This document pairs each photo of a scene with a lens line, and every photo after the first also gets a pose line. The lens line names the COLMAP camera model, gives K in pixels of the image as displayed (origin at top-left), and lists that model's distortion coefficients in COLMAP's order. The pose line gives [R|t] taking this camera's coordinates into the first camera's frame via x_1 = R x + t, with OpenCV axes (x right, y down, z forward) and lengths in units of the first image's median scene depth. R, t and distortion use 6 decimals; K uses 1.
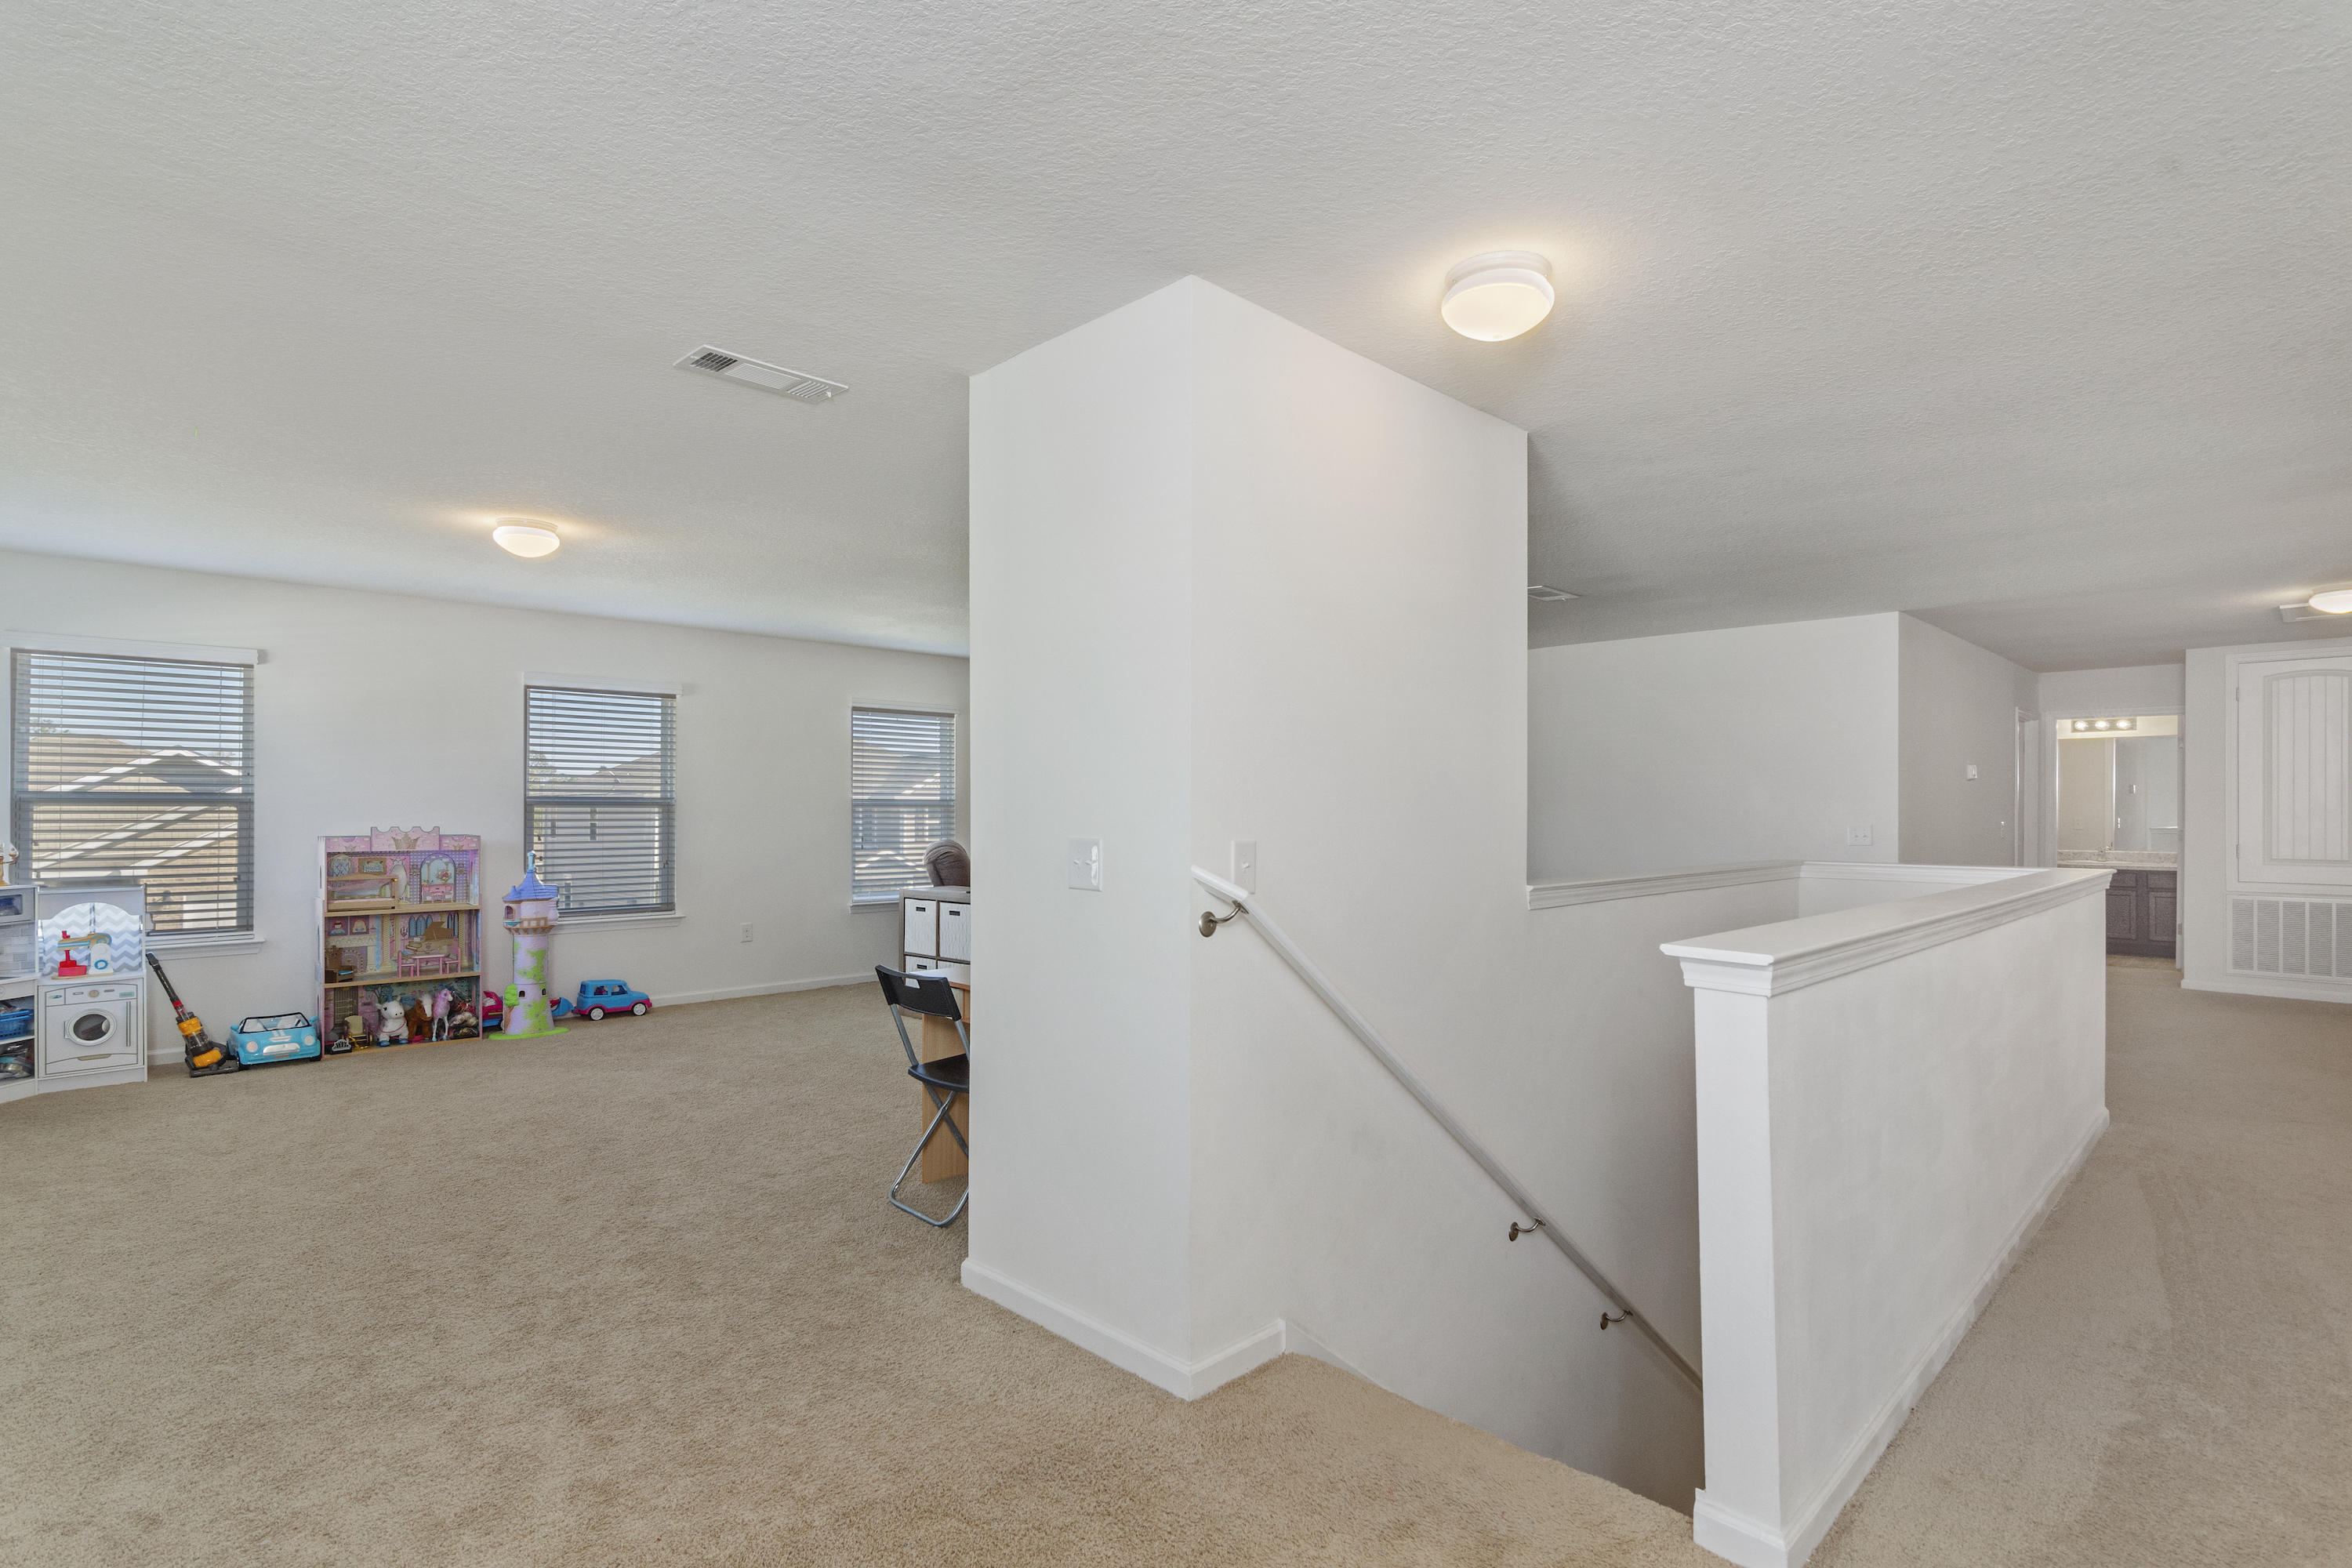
lens RADIAL K [[1129.0, 0, 1174.3], [0, 1129.0, 800.4], [0, 0, 1]] dist [0.000064, 0.000437]
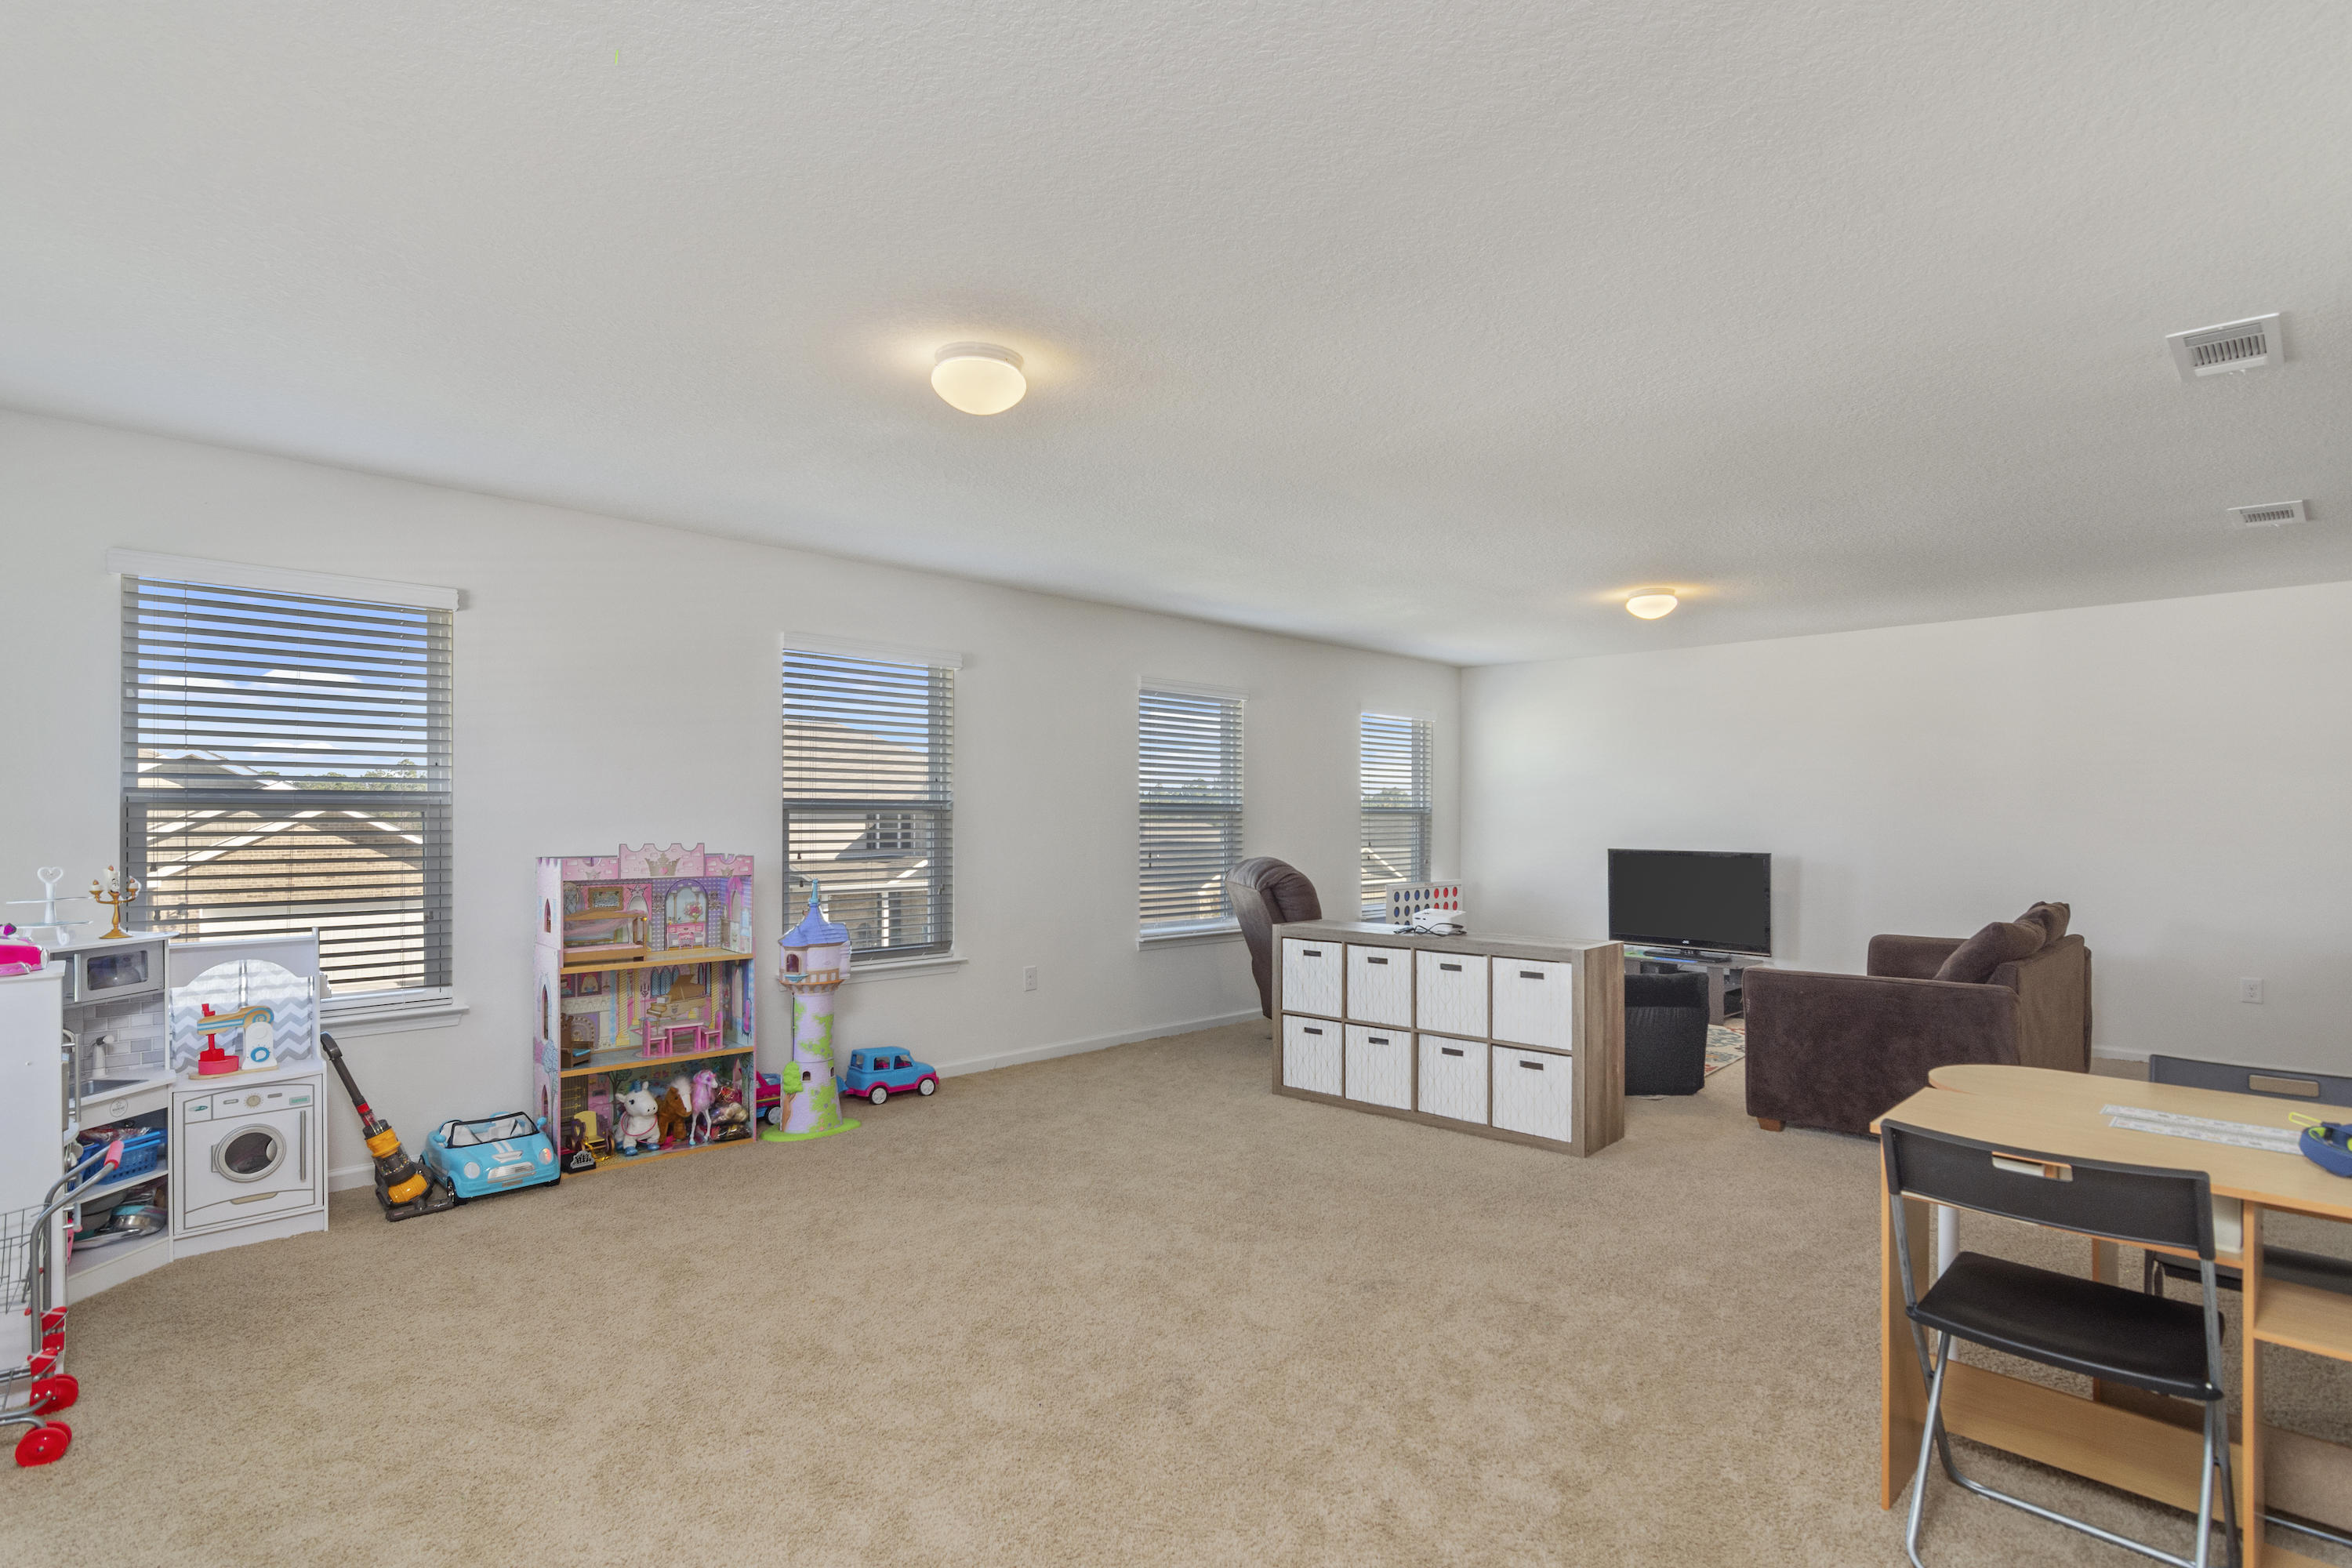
lens RADIAL K [[1105.2, 0, 1133.7], [0, 1105.2, 806.1], [0, 0, 1]] dist [0.000172, -0.000499]
pose [[0.999993, 0.001124, 0.003476, -0.388959], [-0.001121, 0.999999, -0.000646, 0.000262], [-0.003476, 0.000642, 0.999994, 0.310209]]
